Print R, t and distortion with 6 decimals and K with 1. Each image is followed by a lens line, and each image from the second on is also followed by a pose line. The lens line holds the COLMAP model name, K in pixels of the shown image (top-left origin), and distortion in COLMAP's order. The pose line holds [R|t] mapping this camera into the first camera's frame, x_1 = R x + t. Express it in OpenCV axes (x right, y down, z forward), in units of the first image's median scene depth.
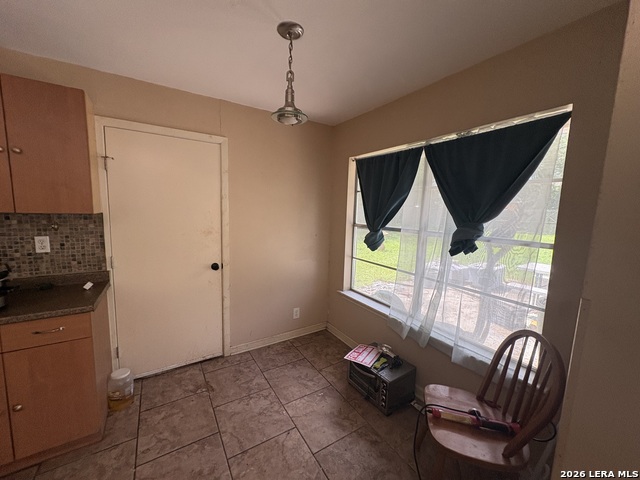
lens RADIAL K [[255.3, 0, 321.8], [0, 255.3, 239.1], [0, 0, 1]] dist [-0.000510, 0.000528]
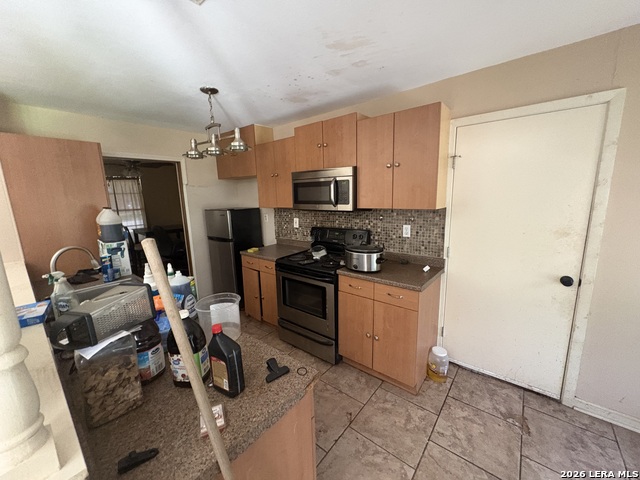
lens RADIAL K [[255.3, 0, 318.8], [0, 255.3, 239.5], [0, 0, 1]] dist [-0.000510, 0.000528]
pose [[0.306750, 0.129215, -0.942978, 0.047324], [-0.078281, 0.990810, 0.110305, -0.044626], [0.948566, 0.039982, 0.314046, 0.123610]]
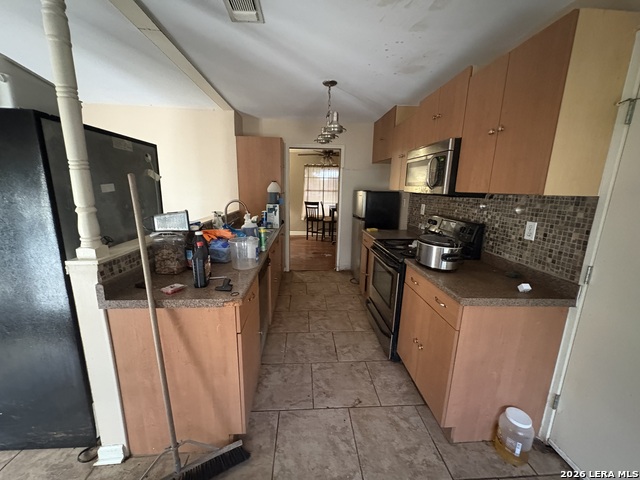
lens RADIAL K [[255.3, 0, 319.3], [0, 255.3, 239.7], [0, 0, 1]] dist [-0.000510, 0.000528]
pose [[-0.482962, 0.139578, -0.864445, 0.044898], [-0.140470, 0.962079, 0.233823, -0.051969], [0.864301, 0.234356, -0.445041, 0.722253]]
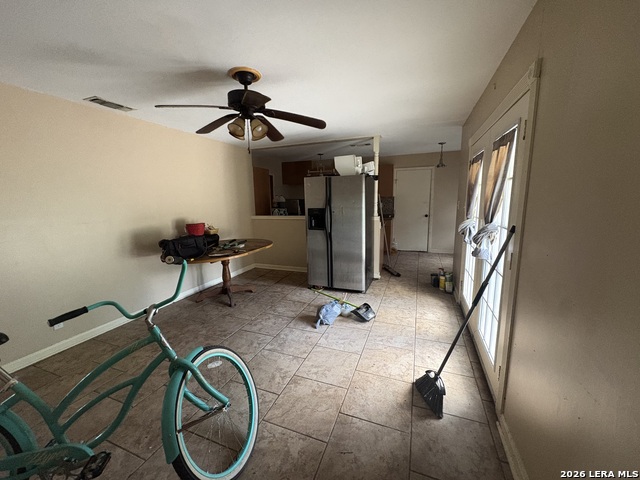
lens RADIAL K [[255.3, 0, 318.7], [0, 255.3, 240.5], [0, 0, 1]] dist [-0.000510, 0.000528]
pose [[0.582658, 0.094311, -0.807227, 1.396976], [-0.058747, 0.995533, 0.073908, 0.296501], [0.810591, 0.004358, 0.585596, -1.861053]]
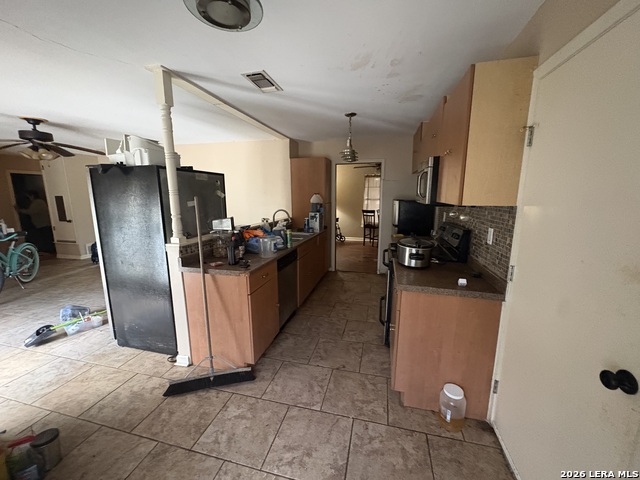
lens RADIAL K [[255.3, 0, 319.4], [0, 255.3, 239.8], [0, 0, 1]] dist [-0.000510, 0.000528]
pose [[-0.730987, 0.094713, -0.675786, 0.082462], [-0.099743, 0.964855, 0.243118, -0.135539], [0.675062, 0.245121, -0.695850, 1.182169]]
